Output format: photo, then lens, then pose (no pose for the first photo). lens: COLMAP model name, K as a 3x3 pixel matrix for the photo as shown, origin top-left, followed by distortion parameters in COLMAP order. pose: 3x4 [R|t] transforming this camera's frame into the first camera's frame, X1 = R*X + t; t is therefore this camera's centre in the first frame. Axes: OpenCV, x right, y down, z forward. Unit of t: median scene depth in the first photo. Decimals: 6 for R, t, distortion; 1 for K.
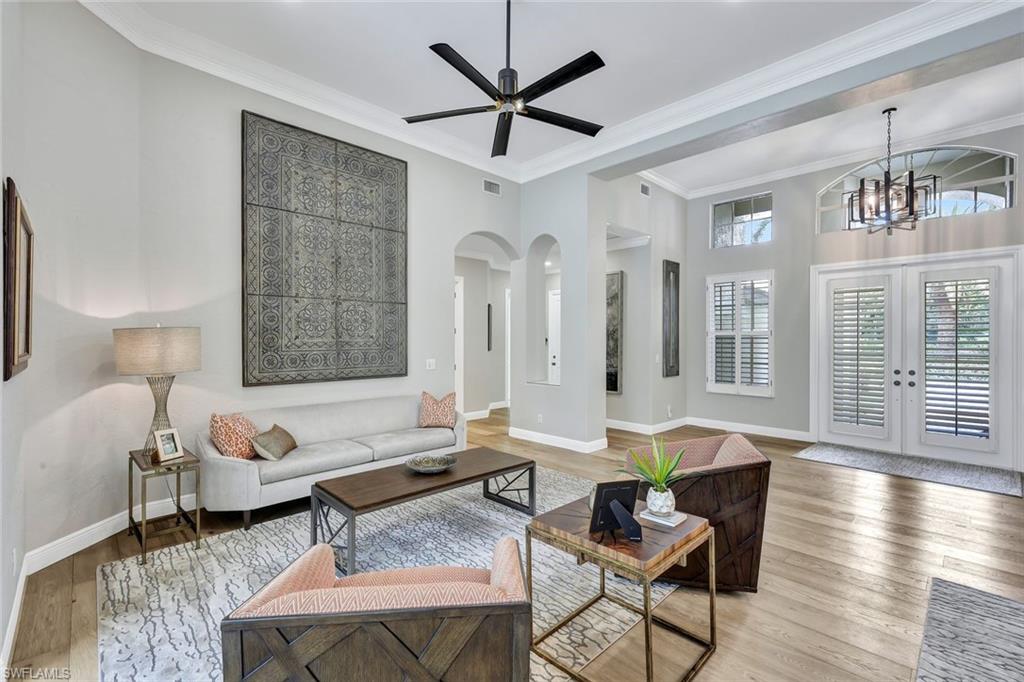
lens RADIAL K [[425.2, 0, 513.7], [0, 425.2, 342.2], [0, 0, 1]] dist [-0.010321, 0.000357]
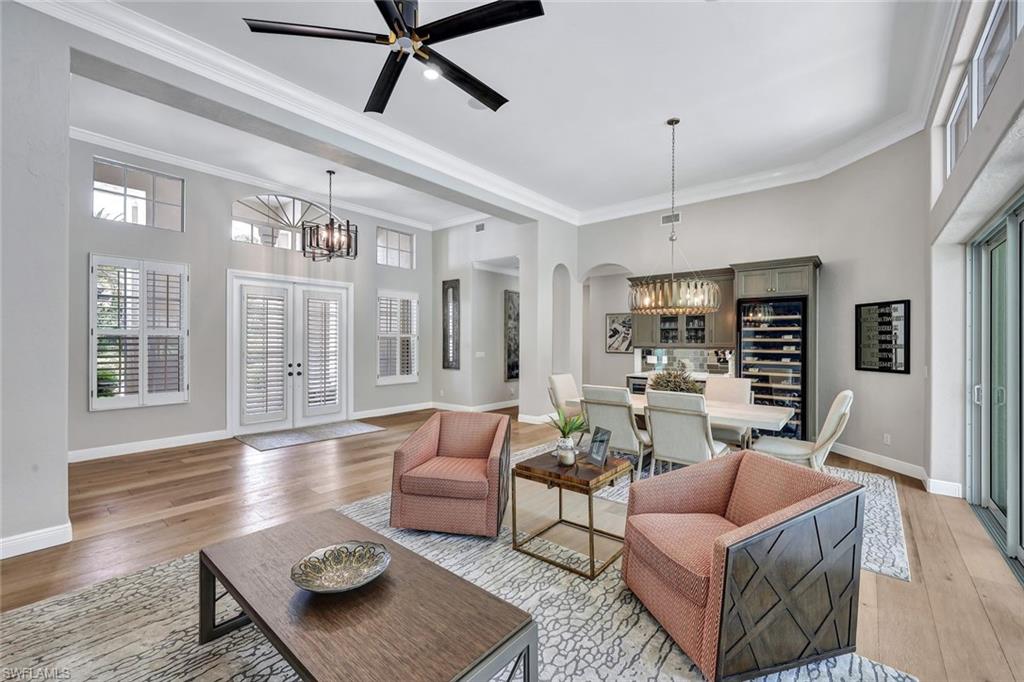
lens RADIAL K [[425.2, 0, 514.1], [0, 425.2, 340.2], [0, 0, 1]] dist [-0.010321, 0.000357]
pose [[-0.127128, -0.000498, 0.991886, -0.899515], [0.004460, 0.999989, 0.001074, -0.007725], [-0.991876, 0.004560, -0.127125, 0.958279]]
